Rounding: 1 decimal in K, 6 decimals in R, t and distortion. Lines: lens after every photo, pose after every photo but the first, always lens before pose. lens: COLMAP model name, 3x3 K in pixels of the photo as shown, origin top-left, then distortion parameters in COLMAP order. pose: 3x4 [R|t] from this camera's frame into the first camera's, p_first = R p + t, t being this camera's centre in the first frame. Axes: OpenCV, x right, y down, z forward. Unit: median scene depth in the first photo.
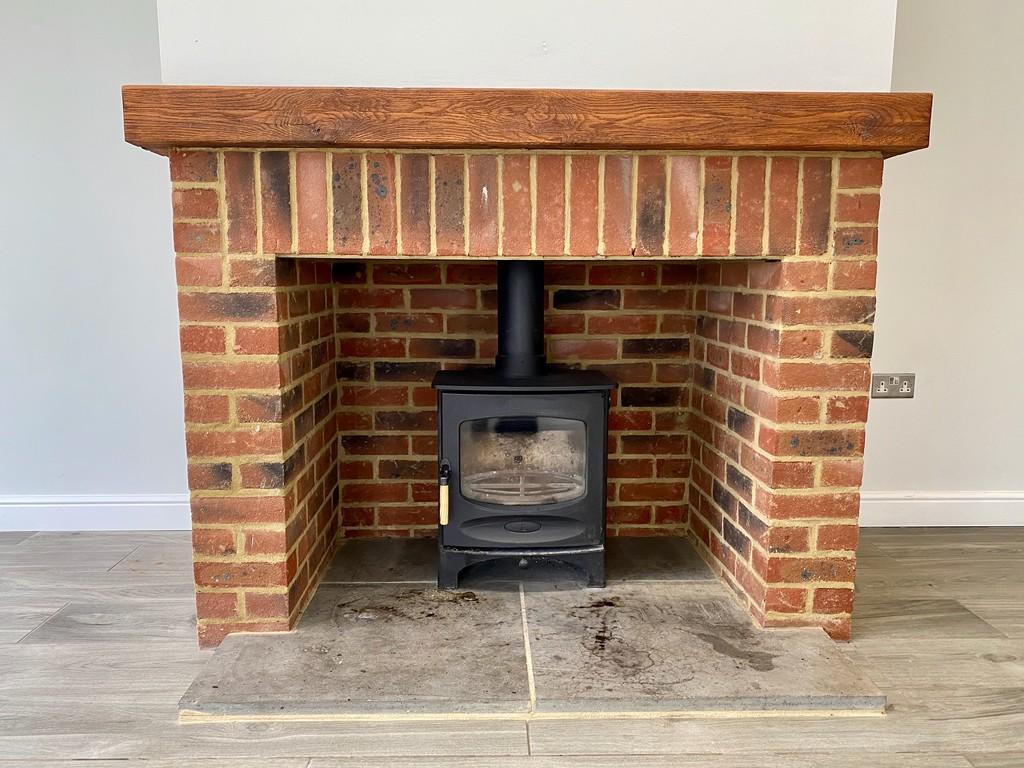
lens RADIAL K [[750.9, 0, 512.0], [0, 750.9, 384.0], [0, 0, 1]] dist [-0.008318, -0.002571]
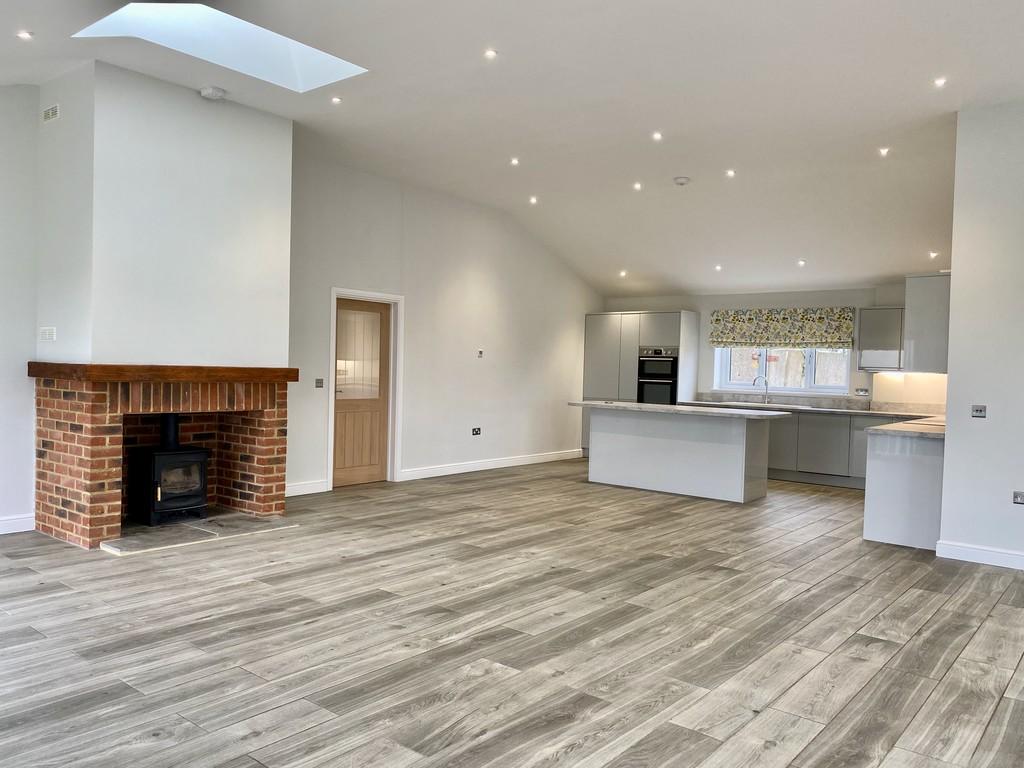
lens RADIAL K [[777.3, 0, 512.0], [0, 777.3, 384.0], [0, 0, 1]] dist [0.019490, -0.002279]
pose [[0.640881, -0.000128, 0.767641, -1.738815], [0.078447, 0.994776, -0.065328, 0.046518], [-0.763622, 0.102086, 0.637542, -2.296318]]
